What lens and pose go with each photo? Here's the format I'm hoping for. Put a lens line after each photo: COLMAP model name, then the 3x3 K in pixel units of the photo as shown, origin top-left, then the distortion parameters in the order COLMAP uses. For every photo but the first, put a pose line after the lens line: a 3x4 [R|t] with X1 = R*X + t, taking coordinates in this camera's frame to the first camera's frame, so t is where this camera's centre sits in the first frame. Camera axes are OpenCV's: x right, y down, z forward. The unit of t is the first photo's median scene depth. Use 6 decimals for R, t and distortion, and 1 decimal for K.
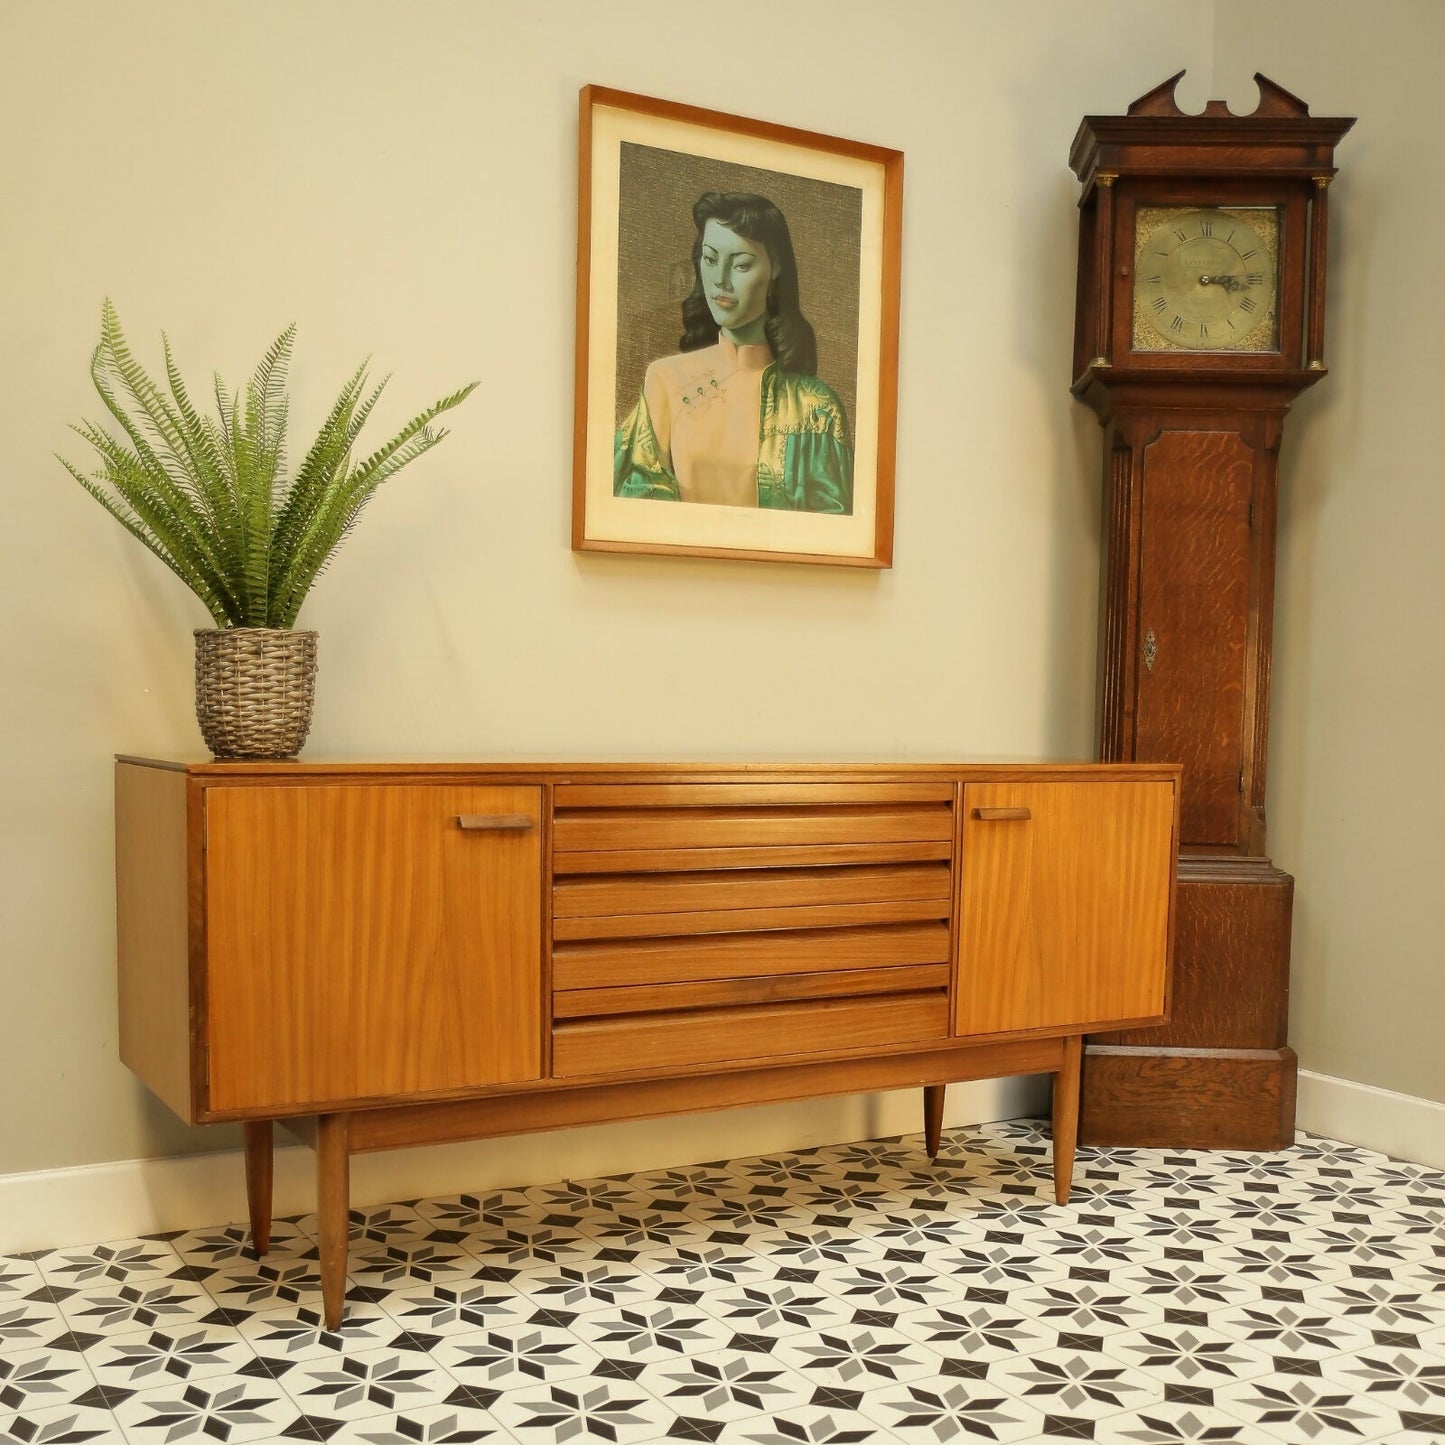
lens RADIAL K [[1701.5, 0, 723.1], [0, 1701.5, 852.7], [0, 0, 1]] dist [-0.074624, 0.049570]
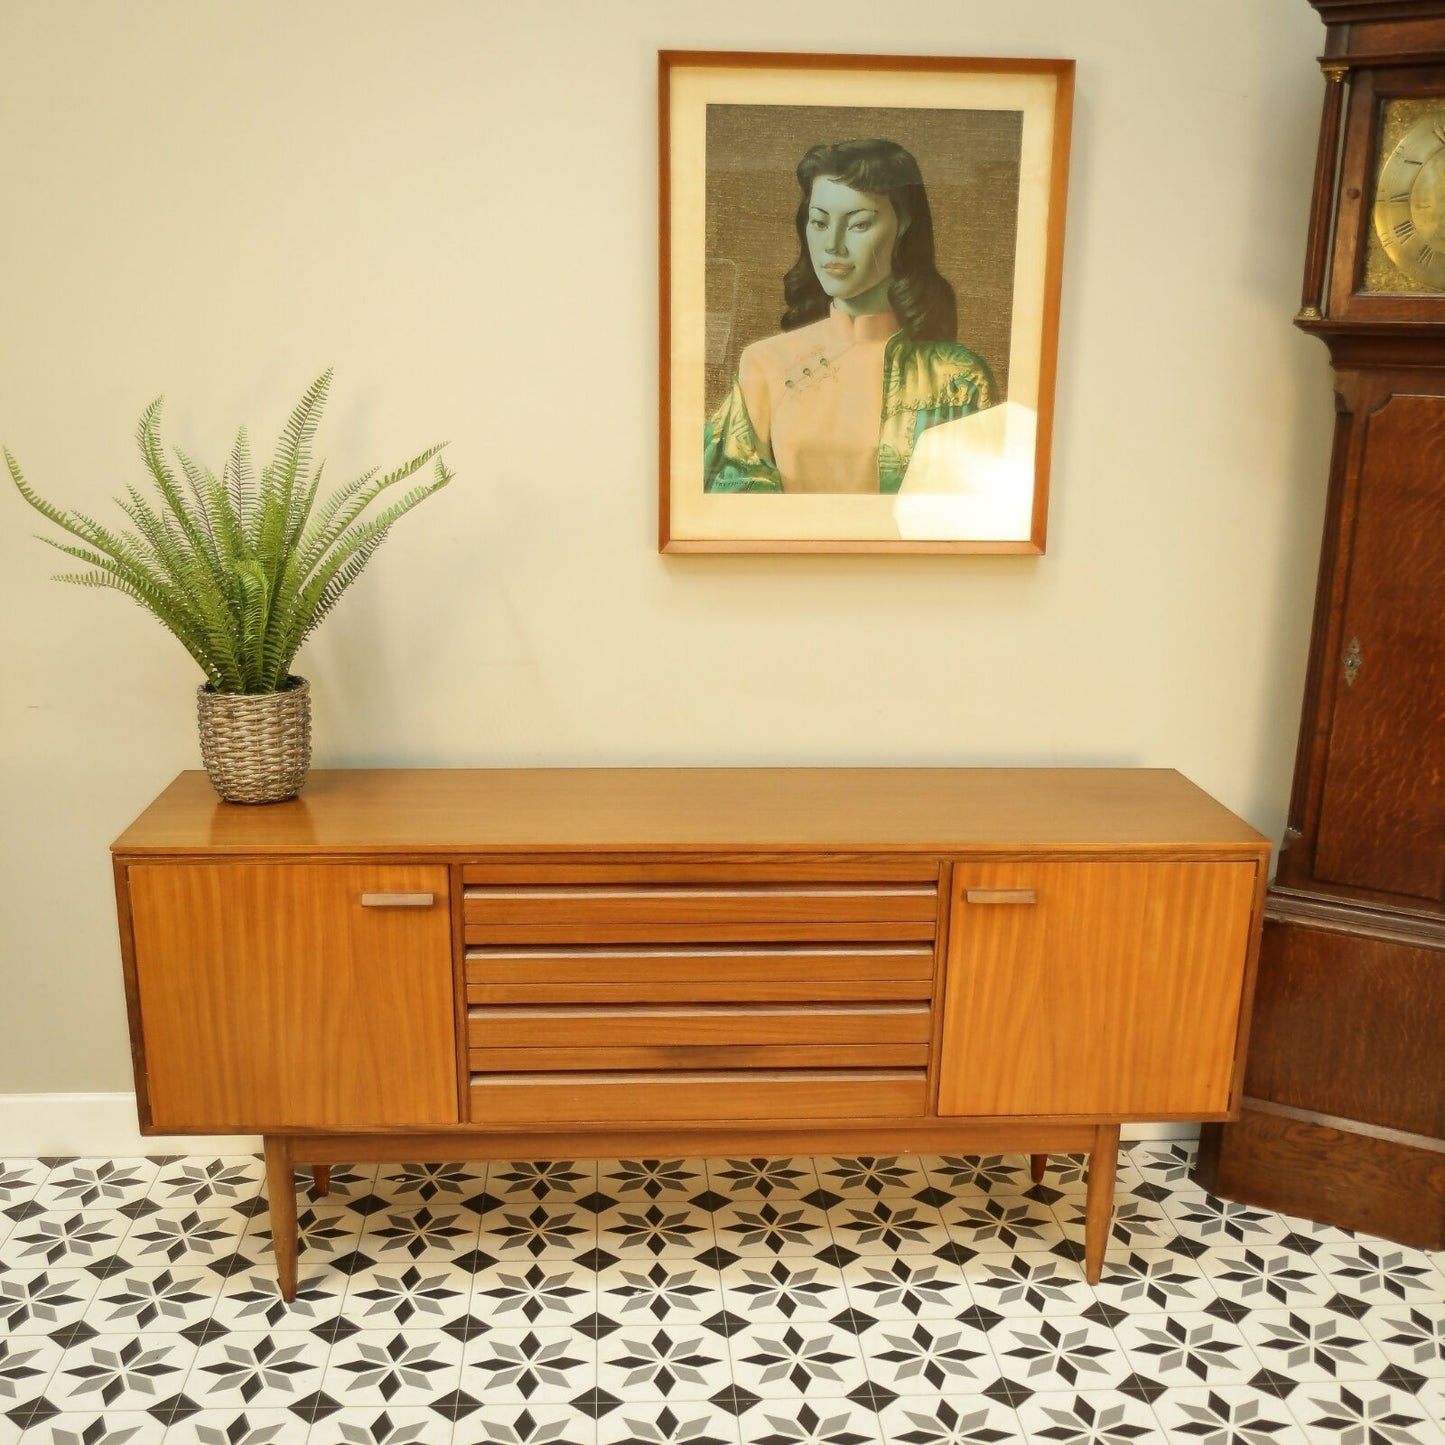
lens RADIAL K [[1727.4, 0, 720.1], [0, 1727.4, 895.3], [0, 0, 1]] dist [-0.079686, 0.085006]
pose [[0.893479, 0.133852, -0.428695, 0.382774], [-0.037172, 0.973319, 0.226427, -0.204554], [0.447565, -0.186373, 0.874615, 0.106567]]
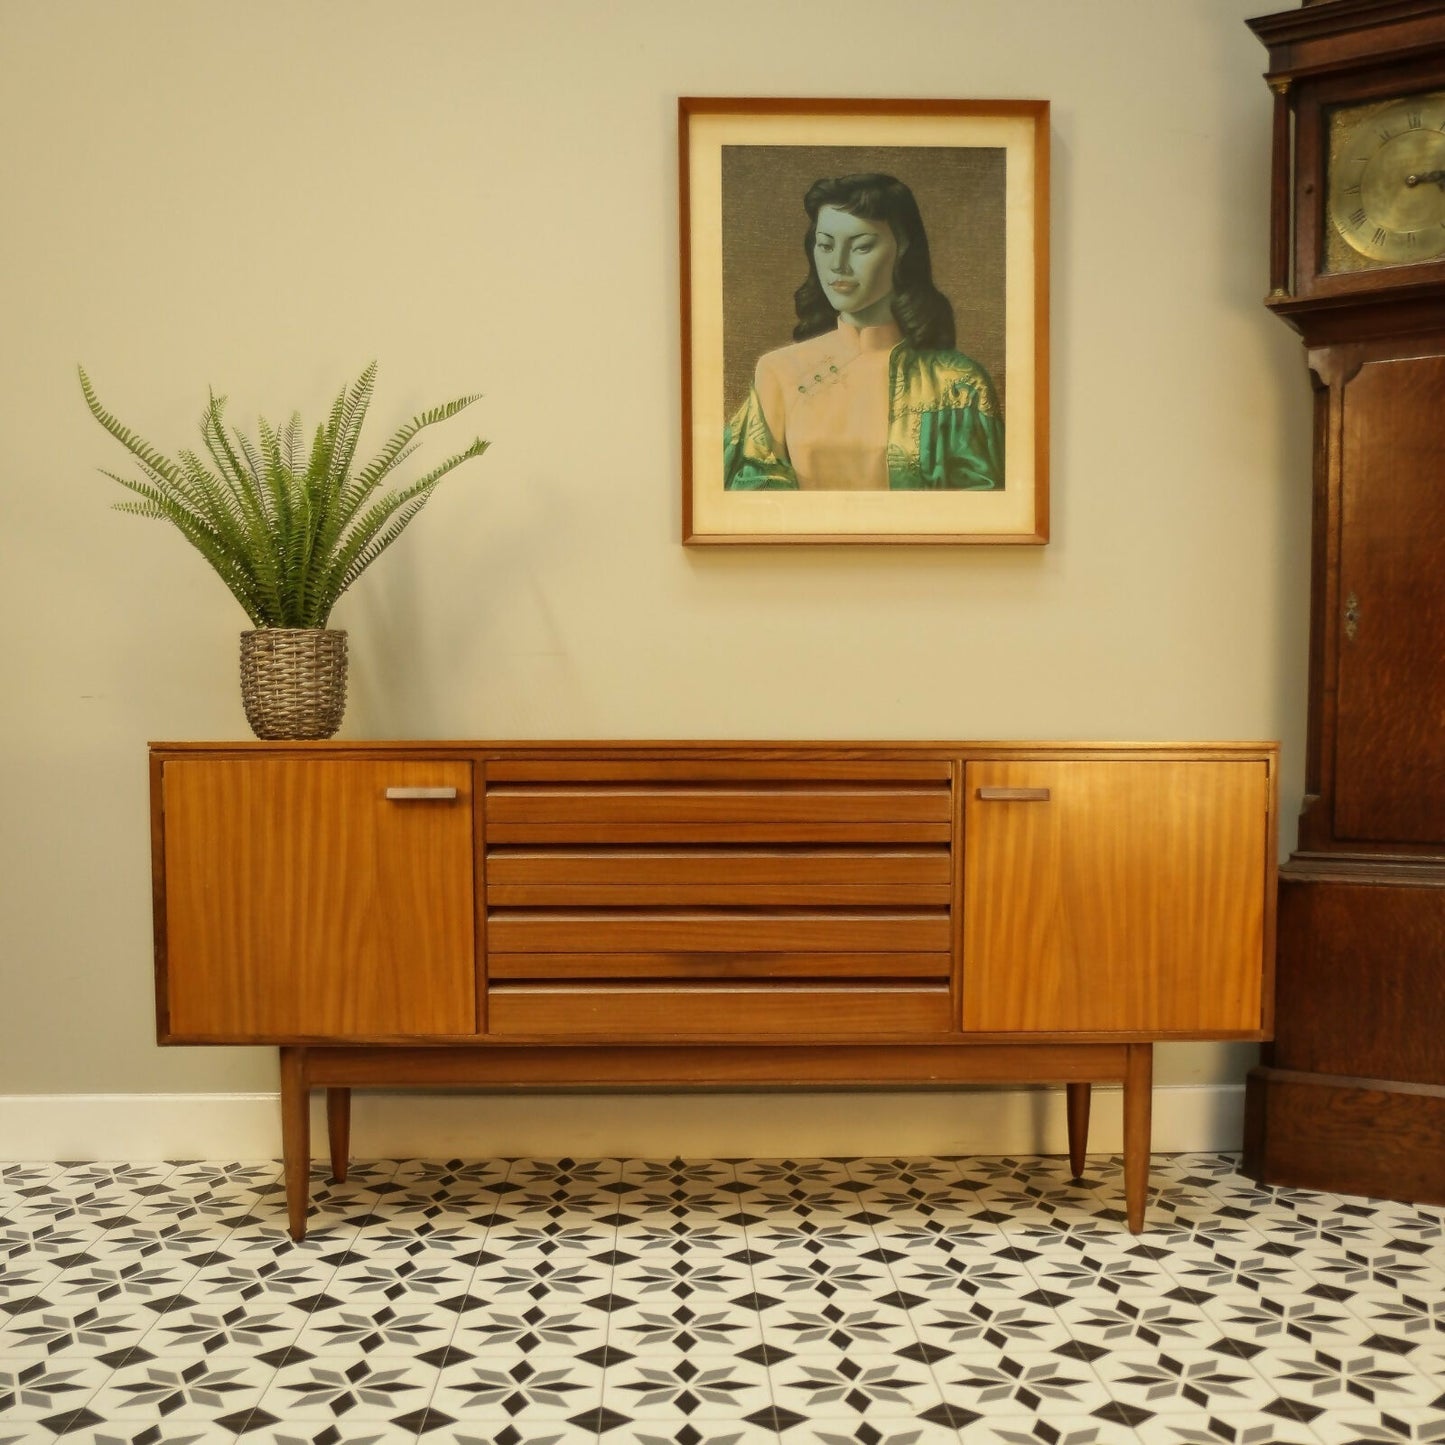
lens RADIAL K [[1737.3, 0, 716.2], [0, 1737.3, 863.7], [0, 0, 1]] dist [-0.077236, 0.070758]
pose [[0.877876, 0.016184, -0.478615, 0.425276], [-0.024138, 0.999654, -0.010471, 0.025607], [0.478279, 0.020745, 0.877963, 0.081918]]
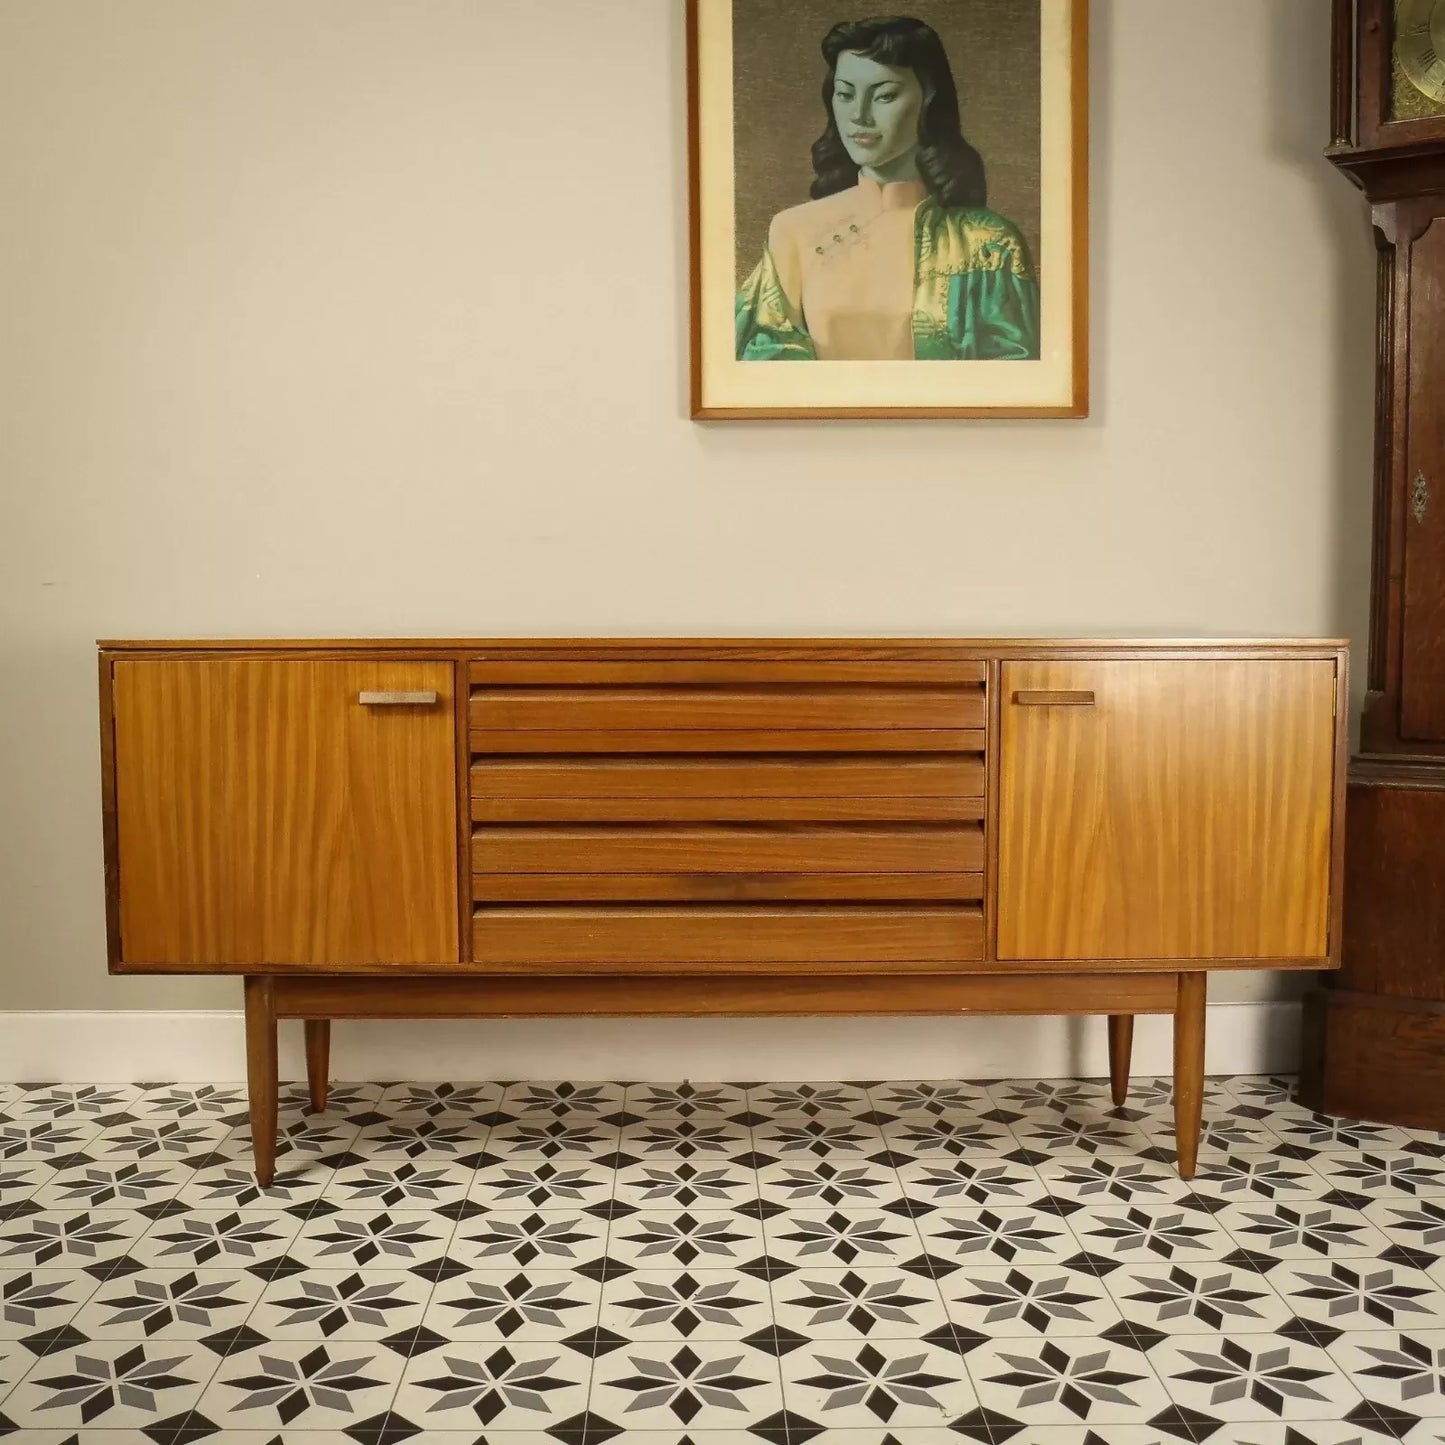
lens RADIAL K [[1708.9, 0, 722.0], [0, 1708.9, 720.1], [0, 0, 1]] dist [-0.075885, 0.044403]
pose [[0.873228, 0.015609, -0.487062, 0.385209], [-0.024290, 0.999639, -0.011514, 0.001328], [0.486707, 0.021885, 0.873291, 0.167211]]
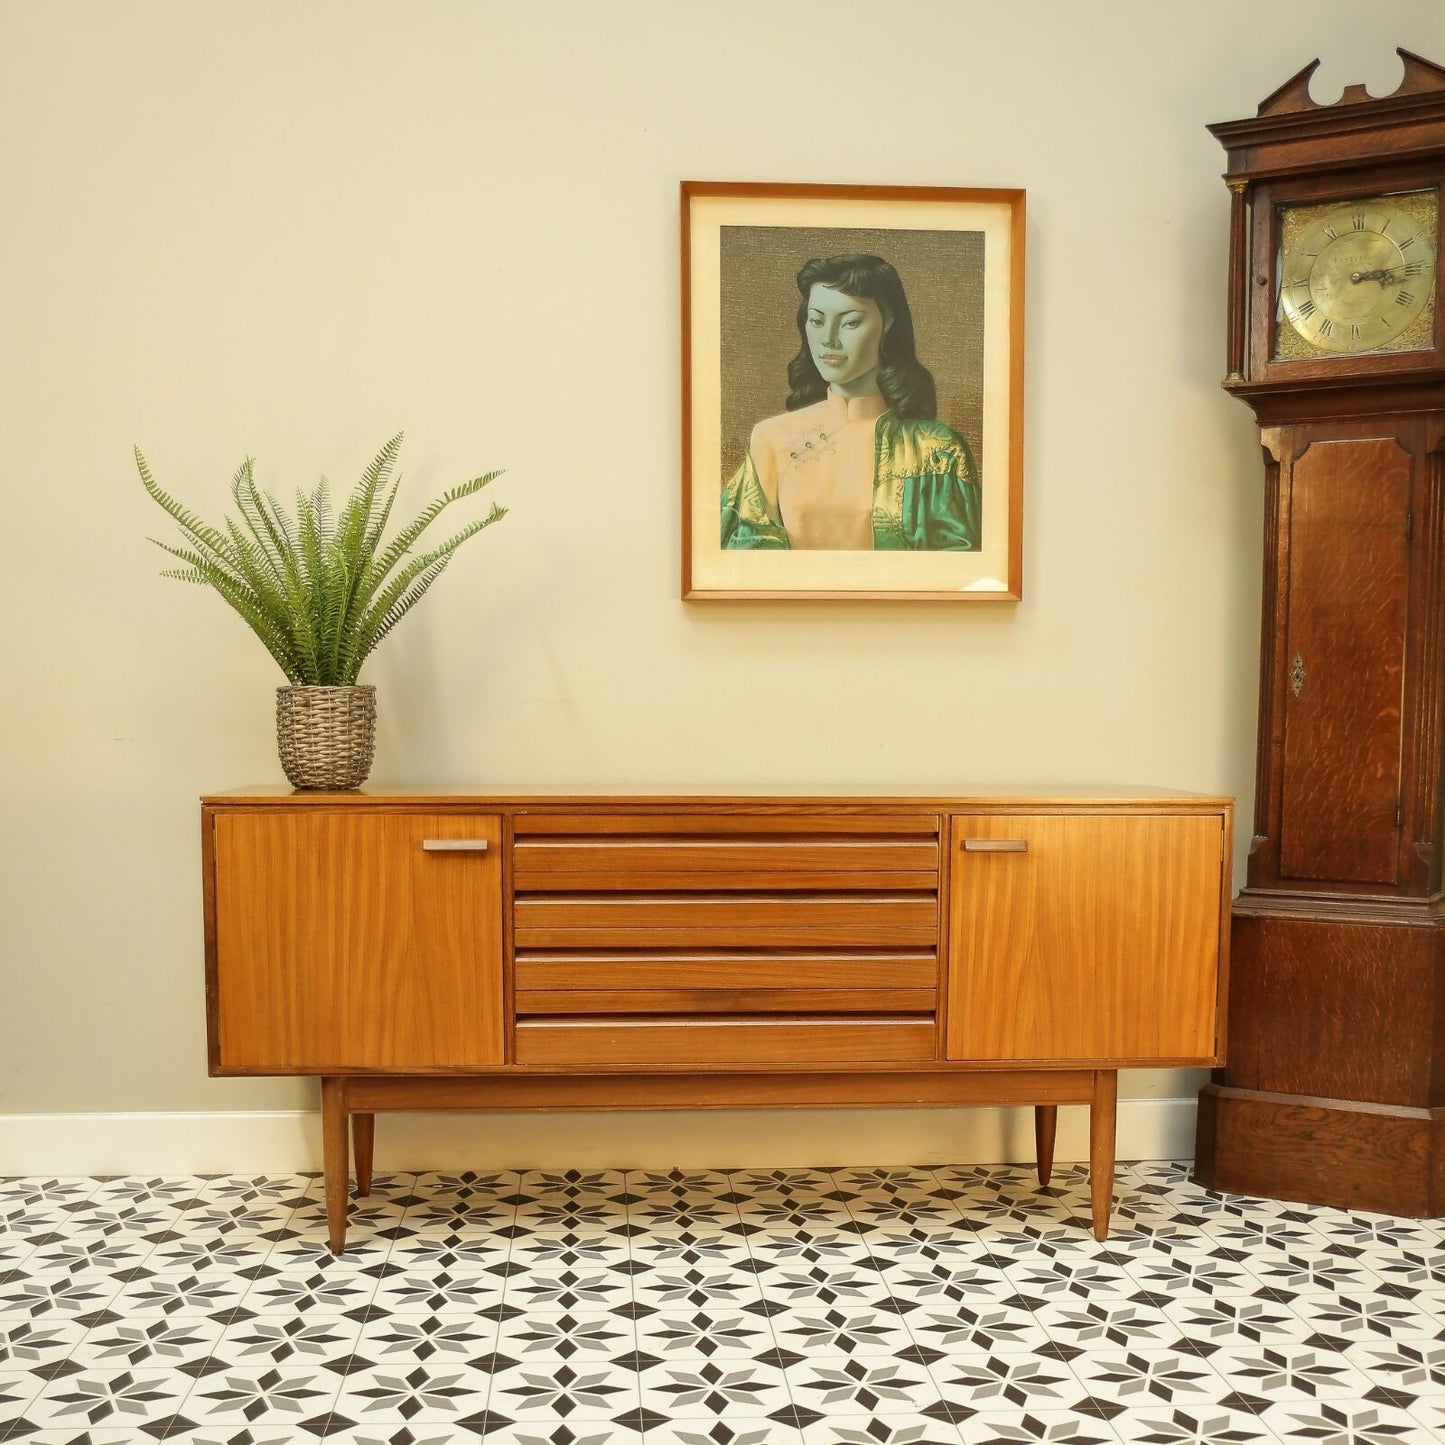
lens RADIAL K [[1754.3, 0, 725.4], [0, 1754.3, 872.8], [0, 0, 1]] dist [-0.070142, 0.042844]
pose [[0.897915, 0.027235, -0.439326, 0.431382], [-0.025625, 0.999626, 0.009597, -0.011453], [0.439423, 0.002641, 0.898277, -0.016157]]
